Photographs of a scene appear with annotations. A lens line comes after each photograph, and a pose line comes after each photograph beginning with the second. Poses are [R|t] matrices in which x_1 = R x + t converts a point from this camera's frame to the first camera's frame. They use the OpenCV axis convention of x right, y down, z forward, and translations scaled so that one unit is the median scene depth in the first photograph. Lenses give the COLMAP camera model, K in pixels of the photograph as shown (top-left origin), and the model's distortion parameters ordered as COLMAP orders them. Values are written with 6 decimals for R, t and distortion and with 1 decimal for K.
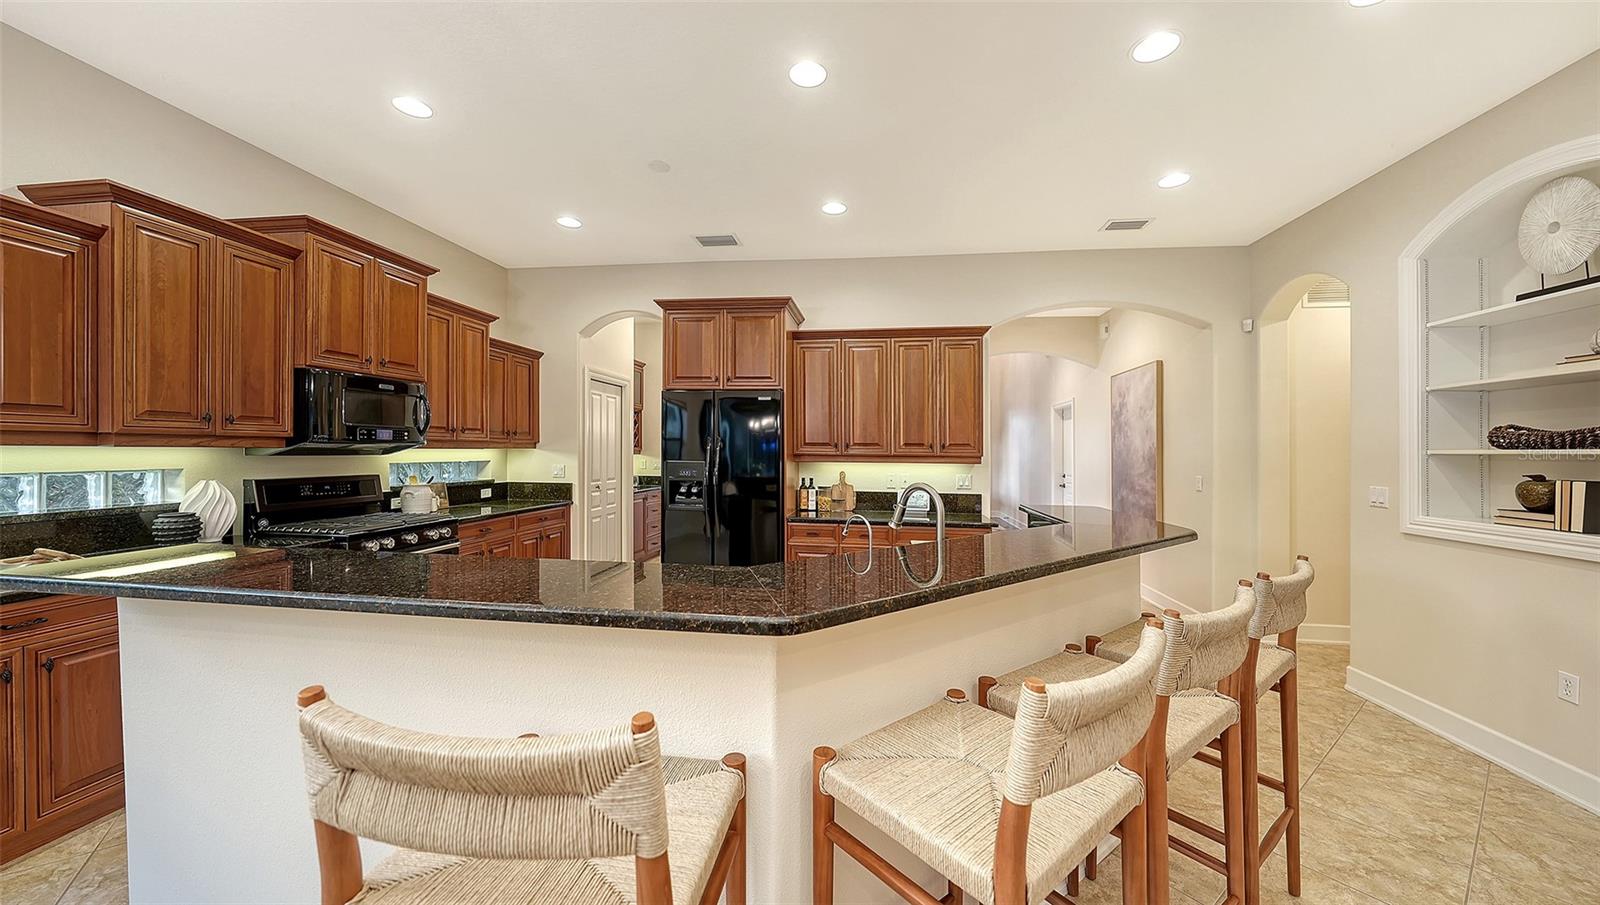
lens RADIAL K [[553.0, 0, 808.6], [0, 553.0, 456.4], [0, 0, 1]] dist [-0.000282, -0.000032]
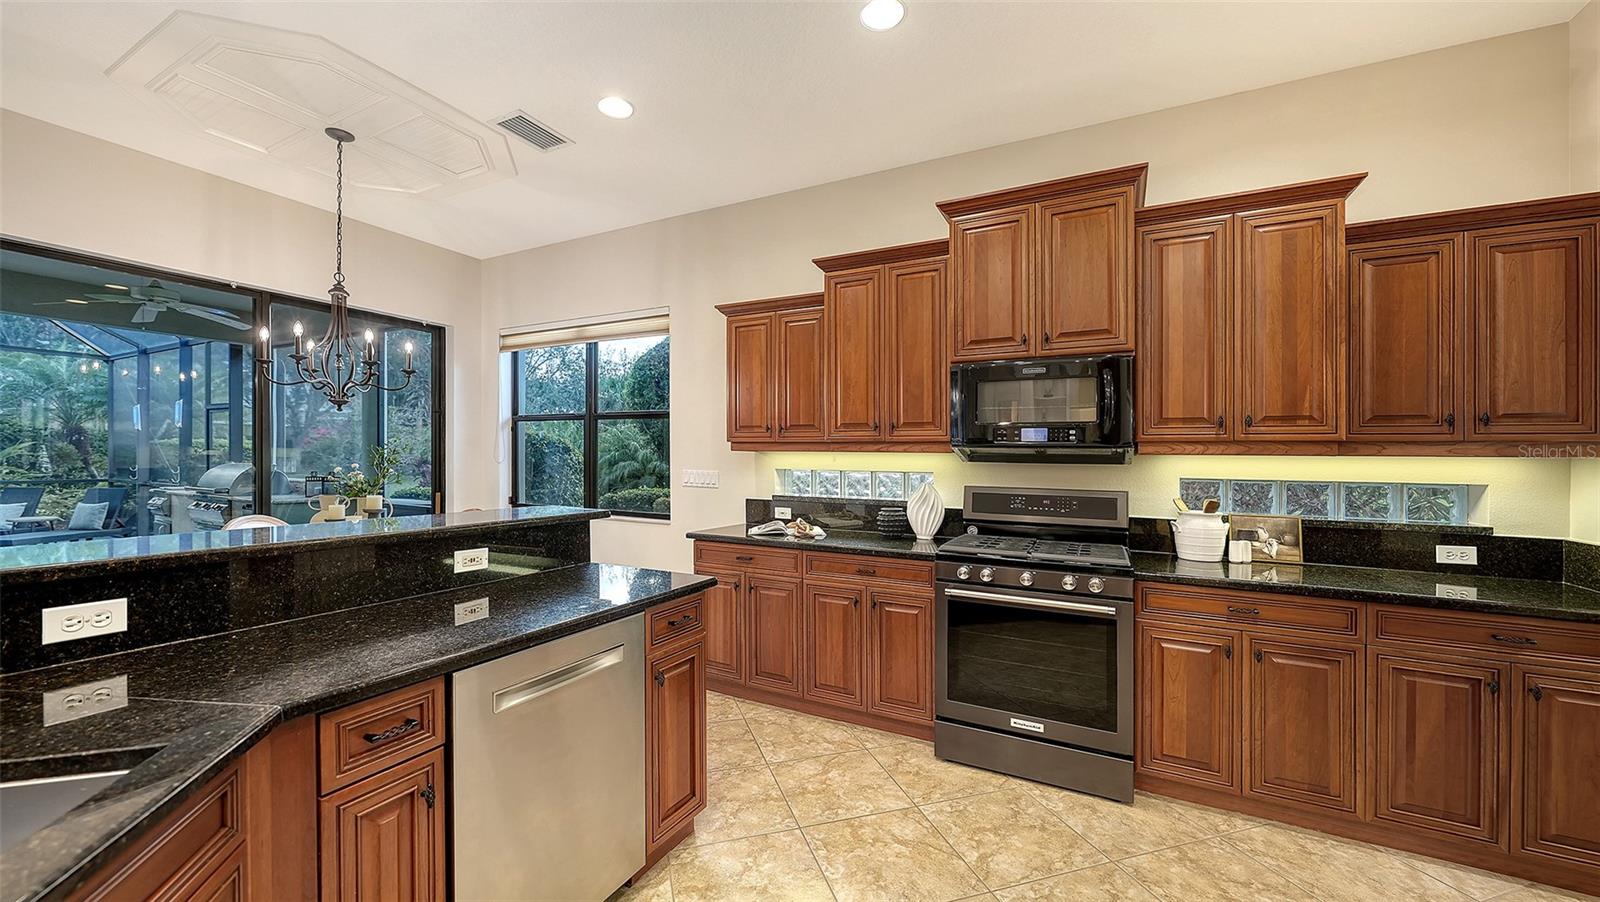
lens RADIAL K [[588.6, 0, 806.8], [0, 588.6, 463.4], [0, 0, 1]] dist [-0.000201, -0.000002]
pose [[-0.341463, -0.008743, -0.939854, 0.069245], [-0.027325, 0.999626, 0.000628, 0.005978], [0.939498, 0.025896, -0.341575, 0.761432]]
